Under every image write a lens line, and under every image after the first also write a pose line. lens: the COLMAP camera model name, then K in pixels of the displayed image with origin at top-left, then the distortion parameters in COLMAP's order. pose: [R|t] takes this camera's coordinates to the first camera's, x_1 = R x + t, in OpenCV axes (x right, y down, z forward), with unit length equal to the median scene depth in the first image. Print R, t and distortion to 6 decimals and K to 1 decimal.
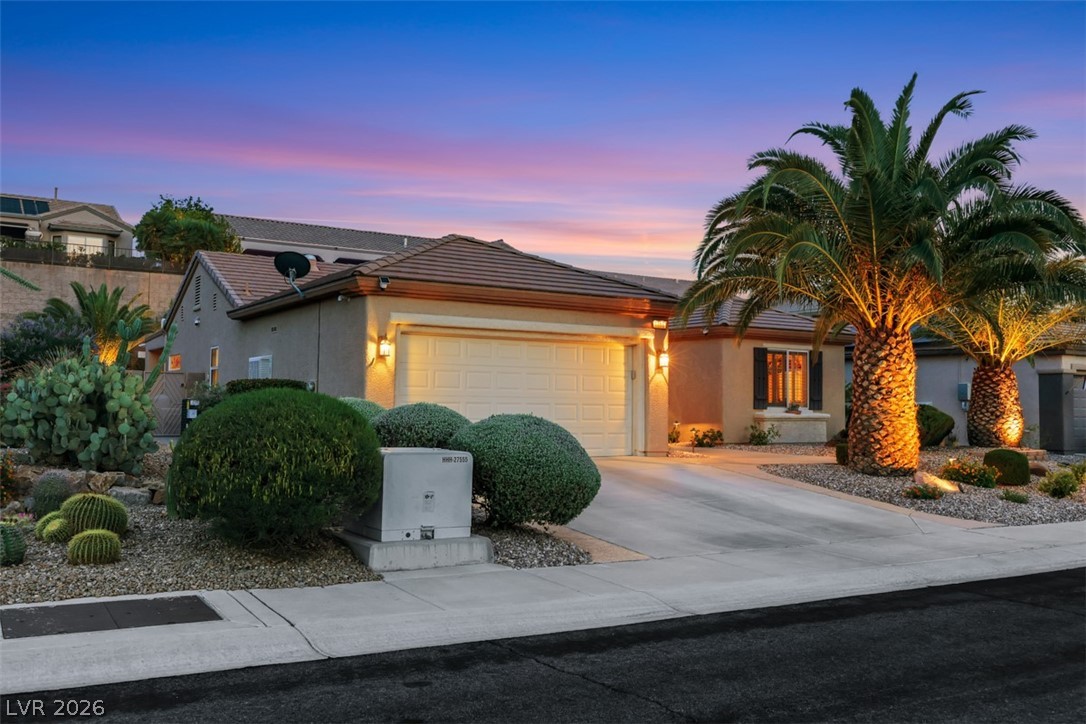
lens RADIAL K [[997.9, 0, 541.0], [0, 997.9, 354.6], [0, 0, 1]] dist [-0.036994, -0.004544]
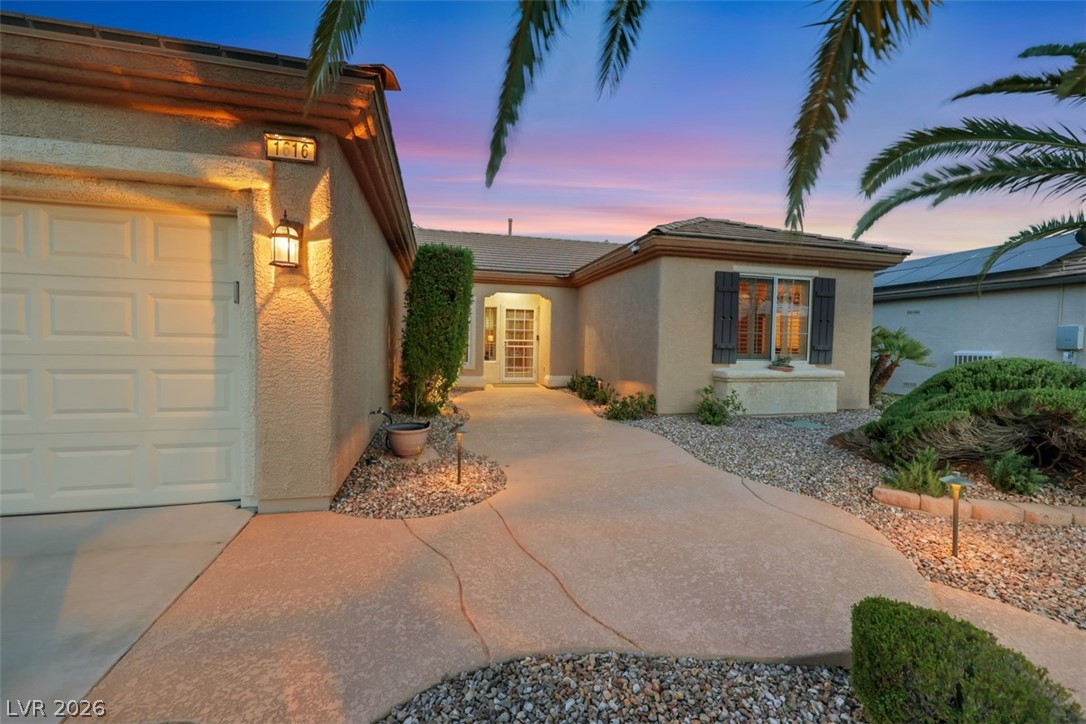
lens RADIAL K [[438.6, 0, 542.6], [0, 438.6, 359.2], [0, 0, 1]] dist [-0.001021, 0.000092]
pose [[0.947544, 0.016086, -0.319219, 0.255930], [0.011286, 0.996426, 0.083711, 0.032947], [0.319425, -0.082922, 0.943976, 0.875850]]
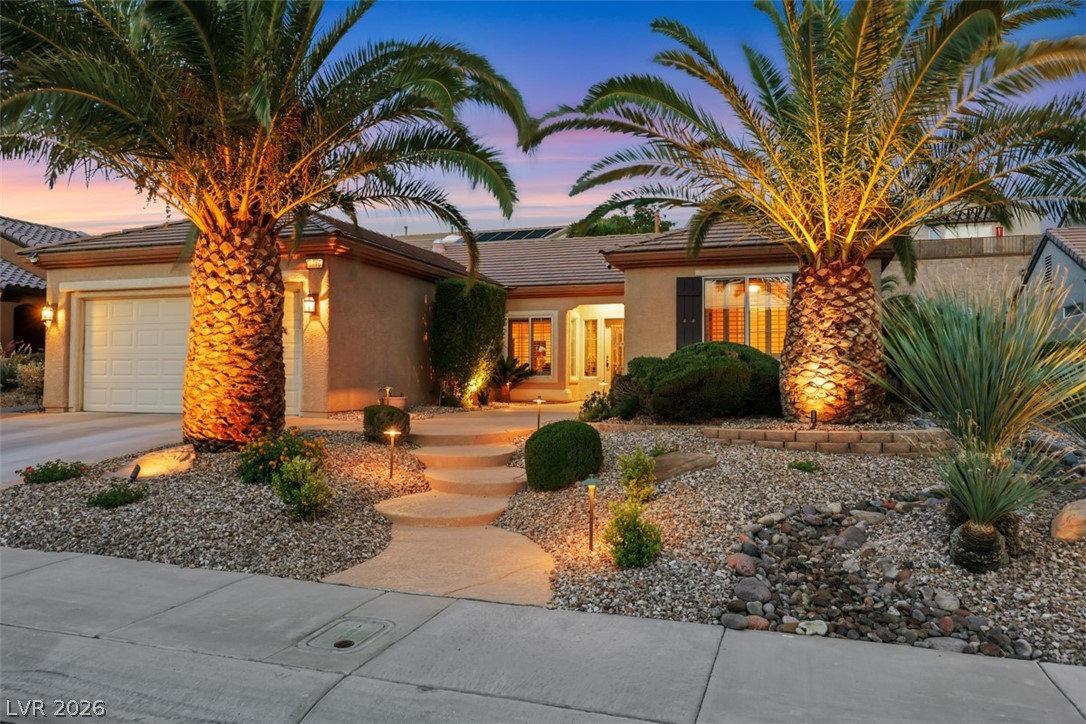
lens RADIAL K [[806.0, 0, 541.4], [0, 806.0, 357.8], [0, 0, 1]] dist [-0.014918, -0.002636]
pose [[0.632022, -0.032104, -0.774285, 0.776802], [0.046400, 0.998917, -0.003544, 0.062289], [0.773560, -0.033687, 0.632827, 0.711189]]
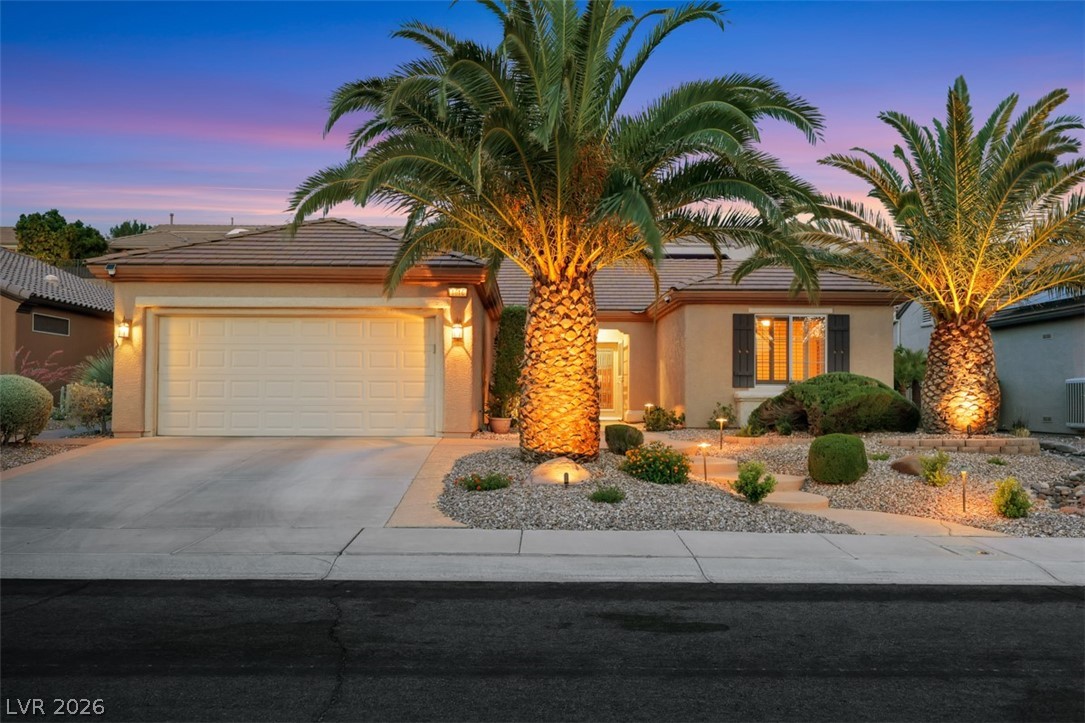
lens RADIAL K [[947.7, 0, 544.8], [0, 947.7, 373.2], [0, 0, 1]] dist [-0.013720, -0.002182]
pose [[0.854773, -0.023410, -0.518474, 0.631763], [0.034185, 0.999352, 0.011235, 0.036425], [0.517875, -0.027327, 0.855020, 0.303693]]
